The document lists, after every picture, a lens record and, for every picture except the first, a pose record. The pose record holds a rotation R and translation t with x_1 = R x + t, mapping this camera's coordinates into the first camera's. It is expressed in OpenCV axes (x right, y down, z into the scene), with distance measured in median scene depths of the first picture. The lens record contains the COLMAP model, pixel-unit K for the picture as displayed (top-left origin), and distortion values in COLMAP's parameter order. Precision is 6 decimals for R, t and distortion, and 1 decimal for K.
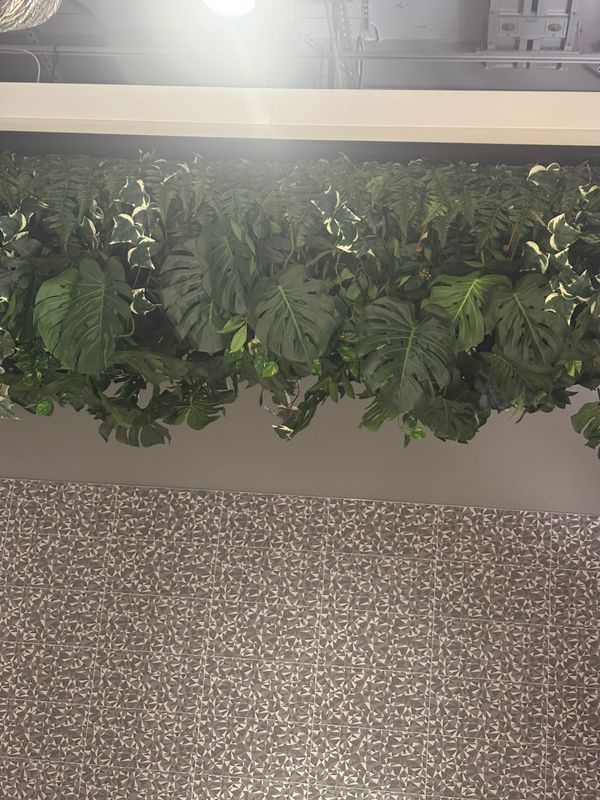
lens RADIAL K [[1209.2, 0, 300.0], [0, 1209.2, 400.0], [0, 0, 1]] dist [0.157721, -0.080573]
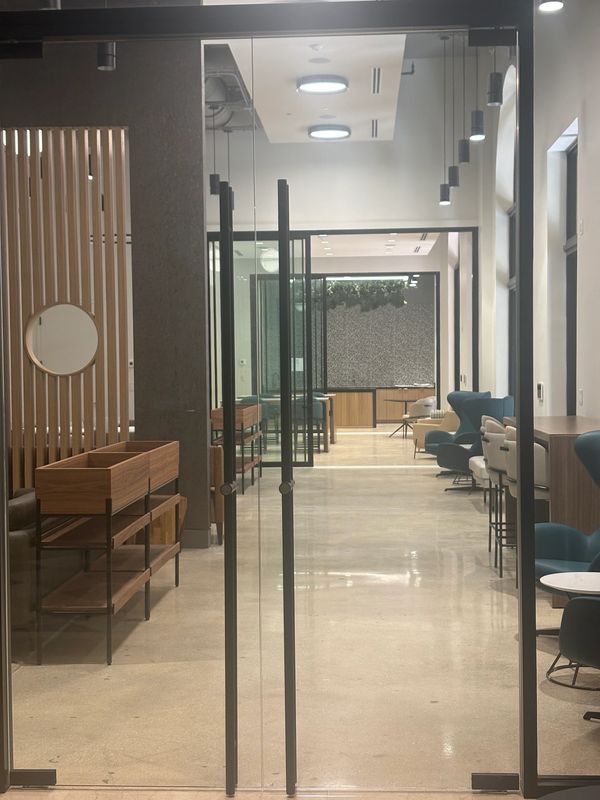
lens RADIAL K [[1209.2, 0, 300.0], [0, 1209.2, 400.0], [0, 0, 1]] dist [0.157721, -0.080573]
pose [[0.993969, -0.096712, 0.051693, -0.448752], [0.077421, 0.952733, 0.293779, -0.994079], [-0.077661, -0.288006, 0.954474, -3.675188]]
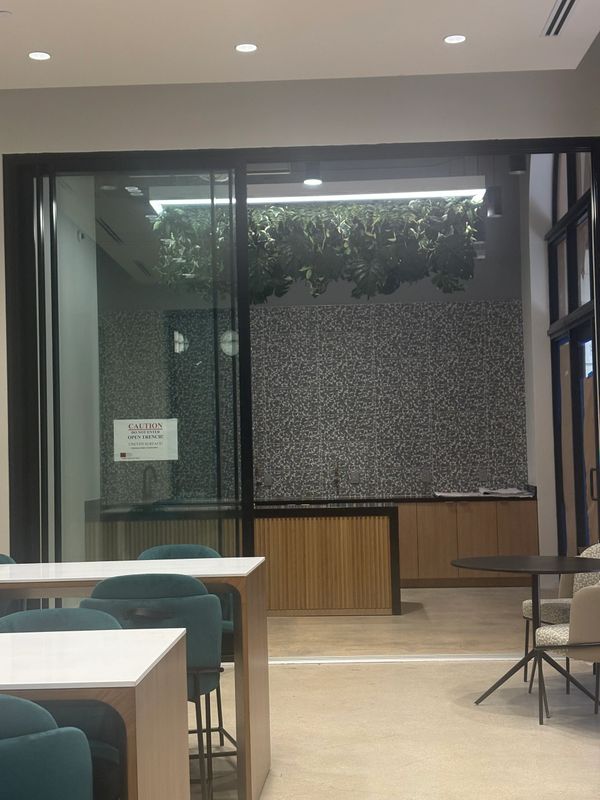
lens RADIAL K [[1209.2, 0, 300.0], [0, 1209.2, 400.0], [0, 0, 1]] dist [0.157721, -0.080573]
pose [[0.991583, -0.104290, 0.076723, -0.178553], [0.084936, 0.971231, 0.222480, -0.220356], [-0.097718, -0.214090, 0.971914, -0.988592]]
